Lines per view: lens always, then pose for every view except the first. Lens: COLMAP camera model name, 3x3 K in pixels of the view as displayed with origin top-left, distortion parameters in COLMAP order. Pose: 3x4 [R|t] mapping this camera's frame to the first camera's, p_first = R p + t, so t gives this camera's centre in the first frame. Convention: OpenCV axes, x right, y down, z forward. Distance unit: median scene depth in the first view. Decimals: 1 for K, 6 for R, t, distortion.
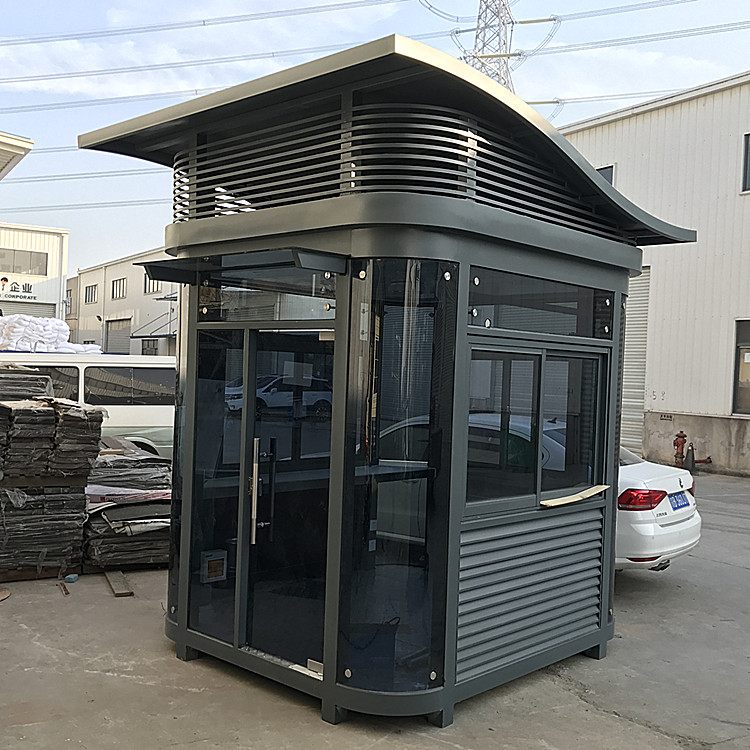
lens RADIAL K [[869.2, 0, 375.0], [0, 869.2, 375.0], [0, 0, 1]] dist [-0.002769, 0.009012]
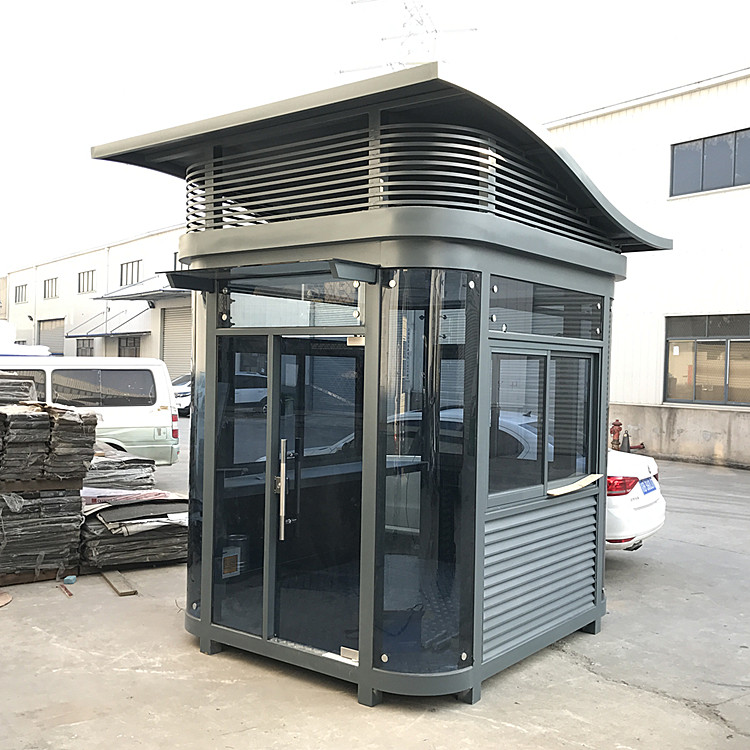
lens RADIAL K [[843.5, 0, 375.0], [0, 843.5, 375.0], [0, 0, 1]] dist [0.006344, -0.015215]
pose [[0.994890, -0.017045, 0.099519, -0.118700], [0.016283, 0.999832, 0.008465, -0.010942], [-0.099647, -0.006802, 0.995000, -0.022288]]
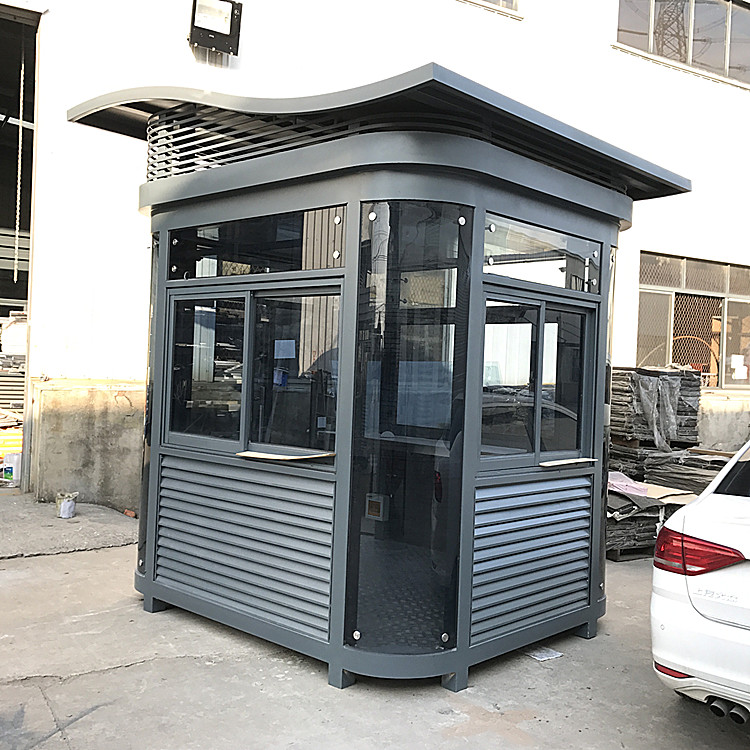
lens RADIAL K [[869.2, 0, 375.0], [0, 869.2, 375.0], [0, 0, 1]] dist [-0.002769, 0.009012]
pose [[0.002034, -0.034804, -0.999392, 1.092801], [-0.039946, 0.998594, -0.034858, 0.097600], [0.999200, 0.039993, 0.000641, 1.113701]]
